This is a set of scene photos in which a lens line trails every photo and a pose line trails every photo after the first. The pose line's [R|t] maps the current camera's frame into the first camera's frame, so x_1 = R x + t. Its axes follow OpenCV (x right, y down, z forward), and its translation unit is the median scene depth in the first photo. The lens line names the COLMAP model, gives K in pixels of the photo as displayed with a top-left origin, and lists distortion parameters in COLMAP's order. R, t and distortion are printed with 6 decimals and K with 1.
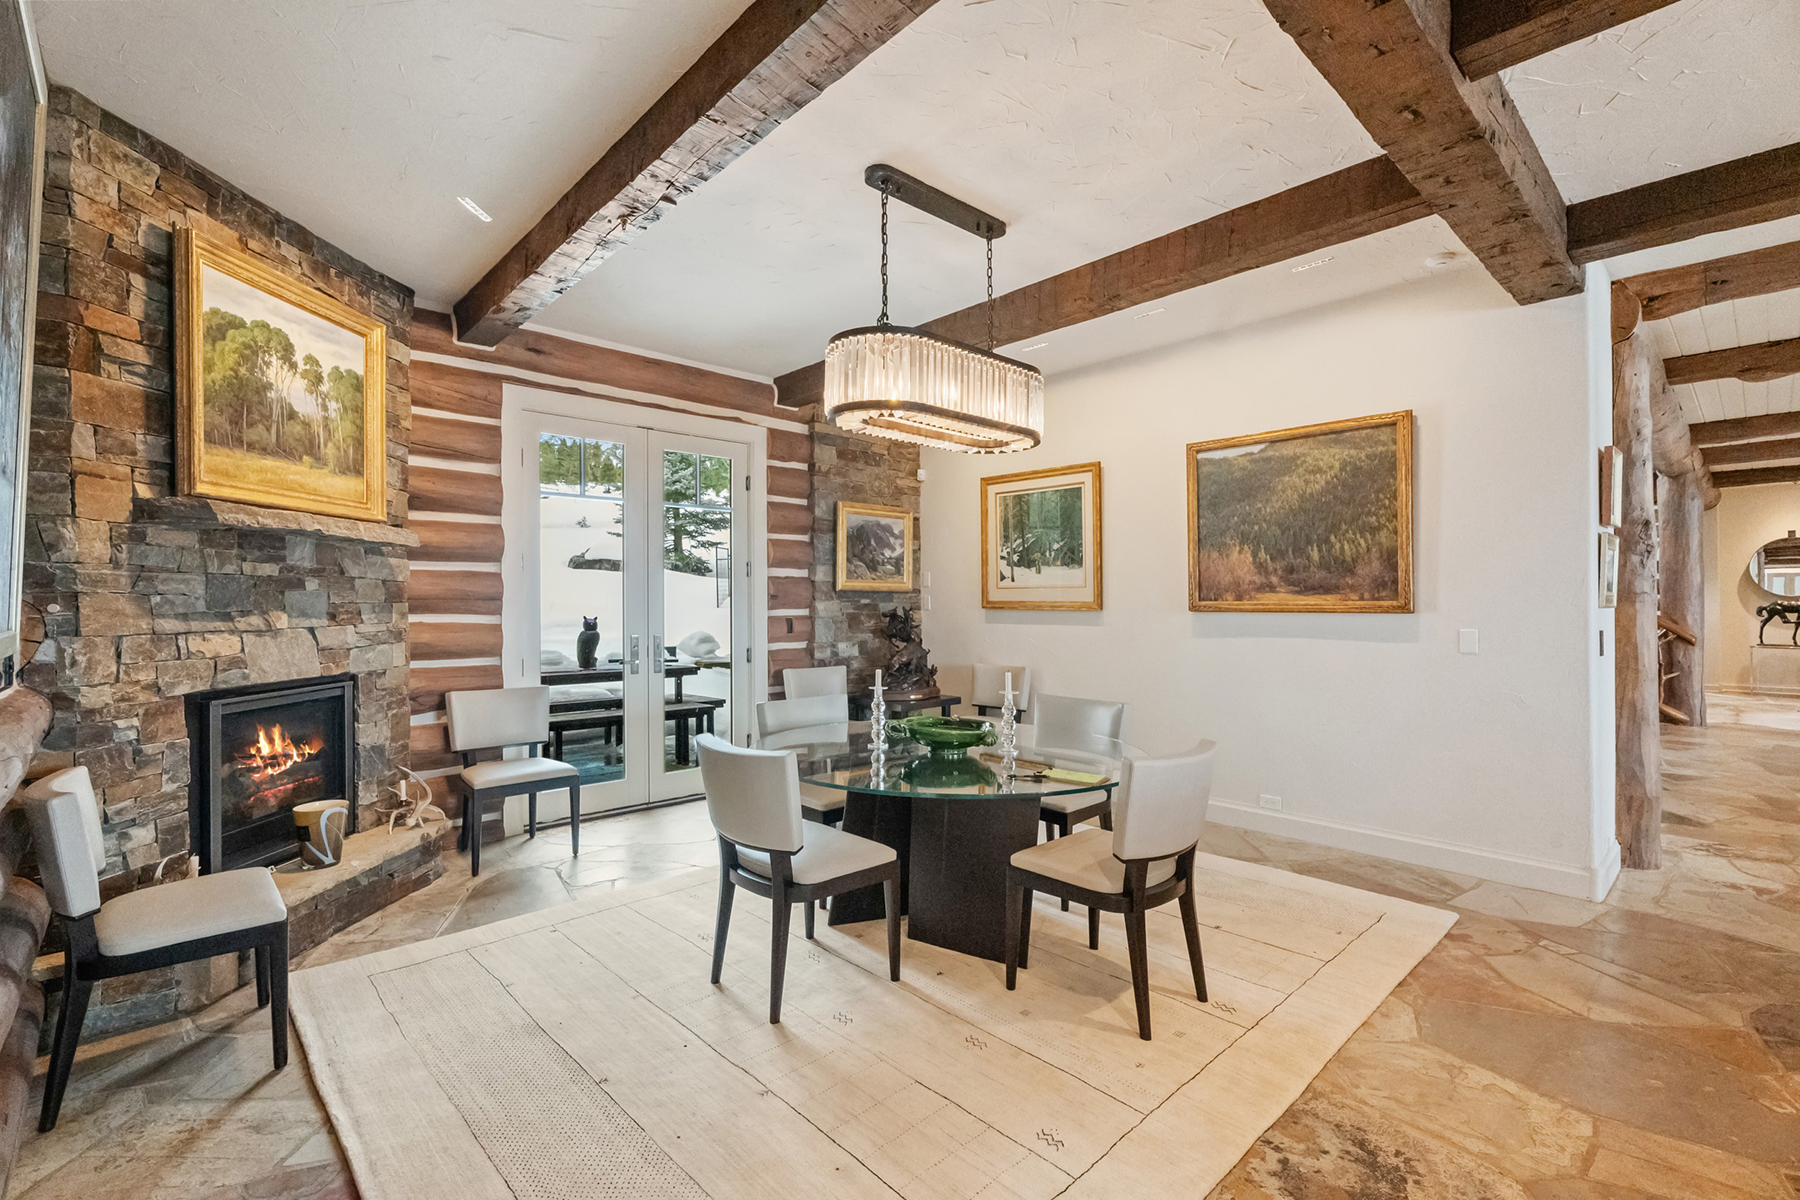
lens RADIAL K [[815.6, 0, 902.2], [0, 815.6, 594.2], [0, 0, 1]] dist [-0.001605, -0.000574]
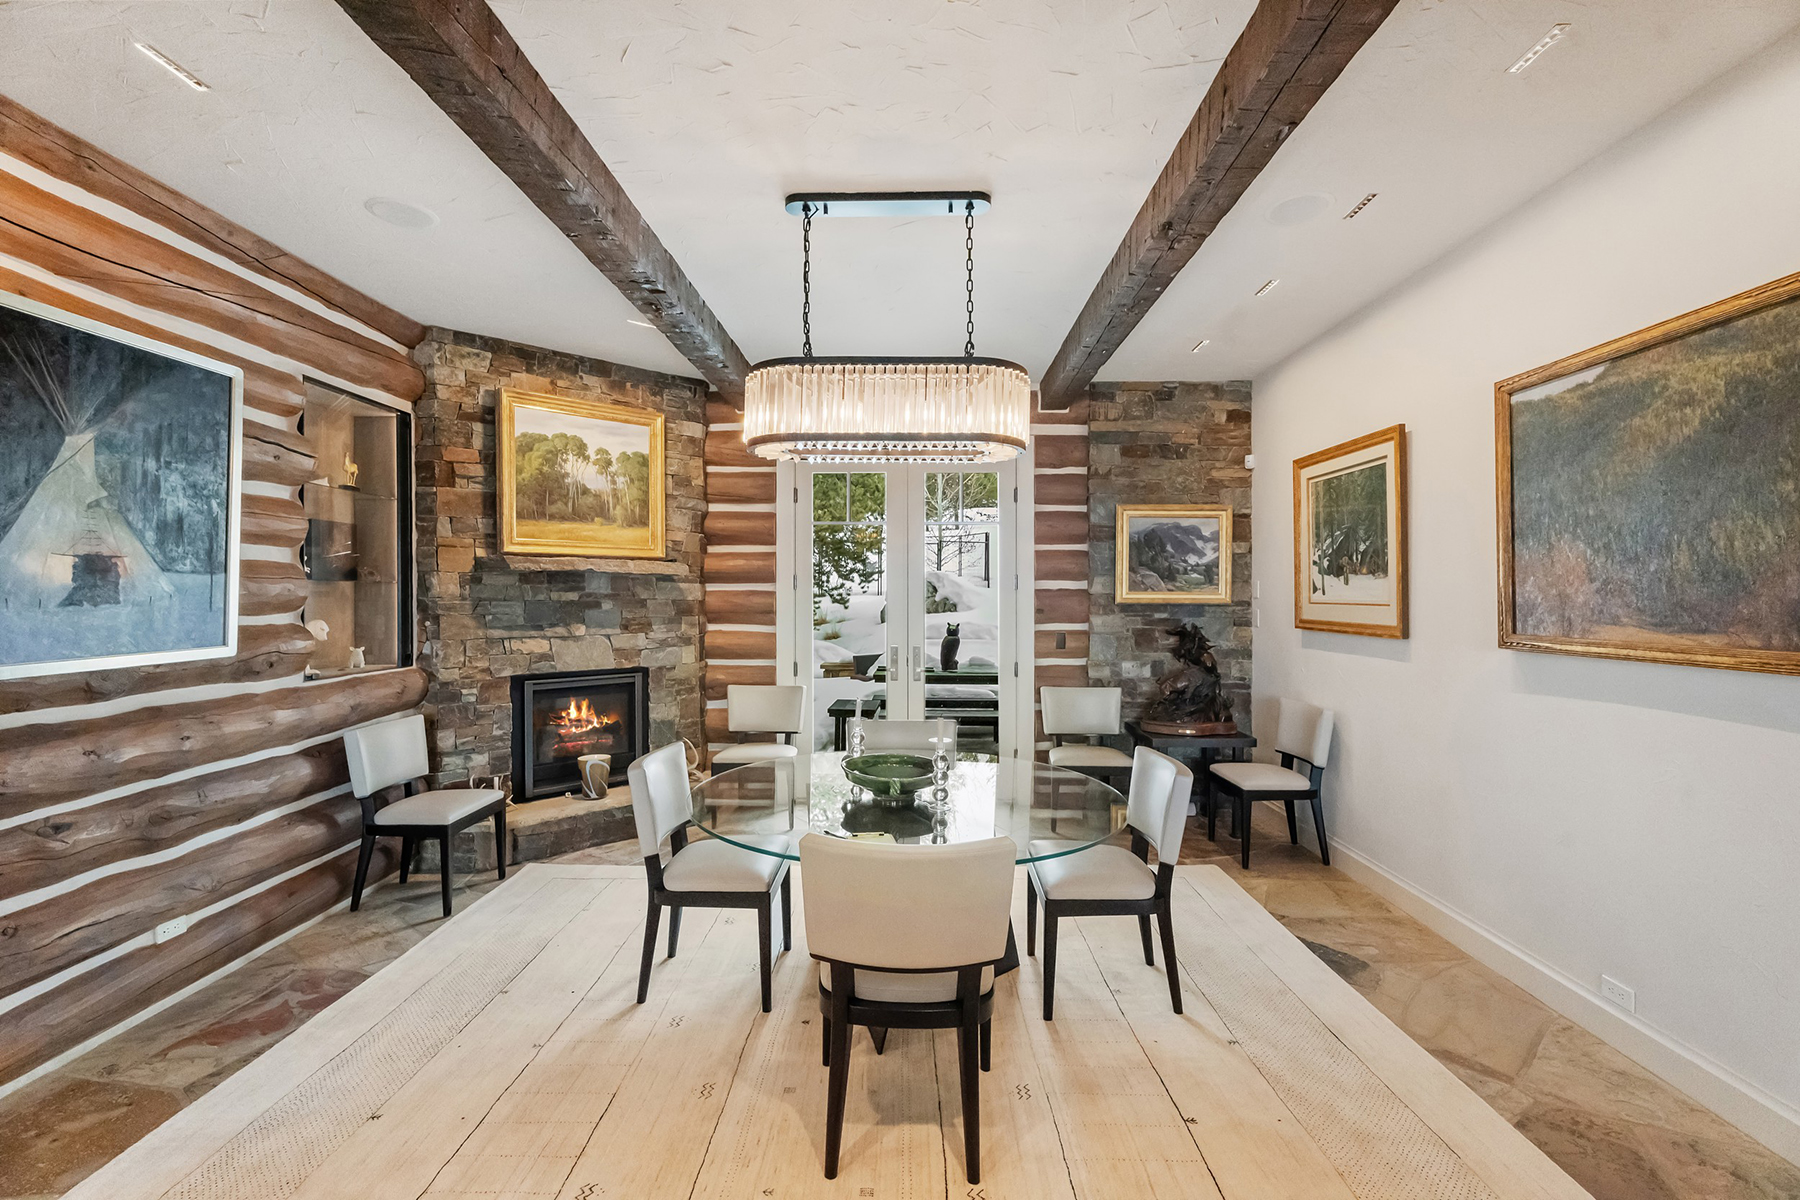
lens RADIAL K [[815.6, 0, 902.2], [0, 815.6, 594.2], [0, 0, 1]] dist [-0.001605, -0.000574]
pose [[0.711361, 0.002454, -0.702823, 0.679416], [0.004132, 0.999962, 0.007674, -0.040796], [0.702815, -0.008363, 0.711324, 0.336635]]
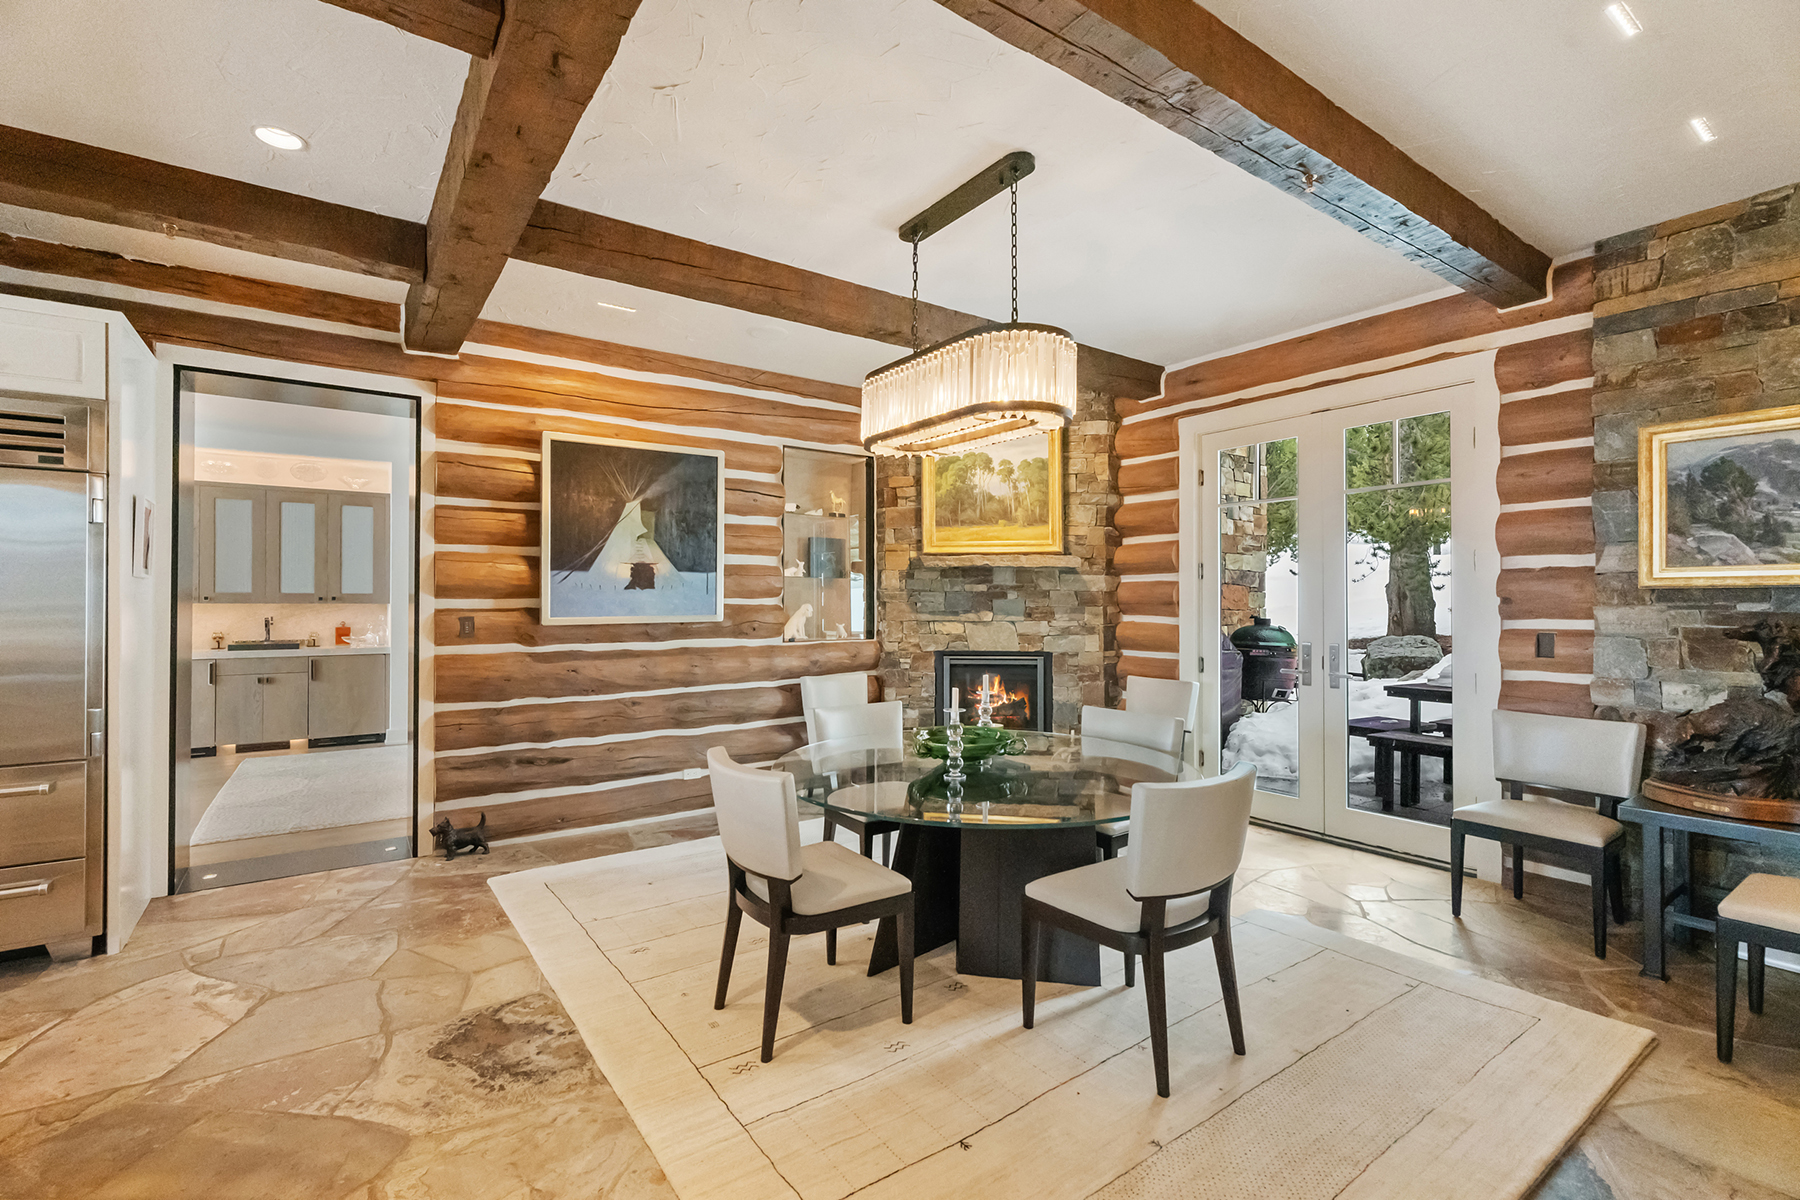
lens RADIAL K [[822.1, 0, 877.3], [0, 822.1, 595.8], [0, 0, 1]] dist [-0.010873, 0.008634]
pose [[-0.173446, -0.007946, -0.984811, 0.987747], [0.009407, 0.999908, -0.009725, 0.002492], [0.984798, -0.010951, -0.173356, 1.027084]]
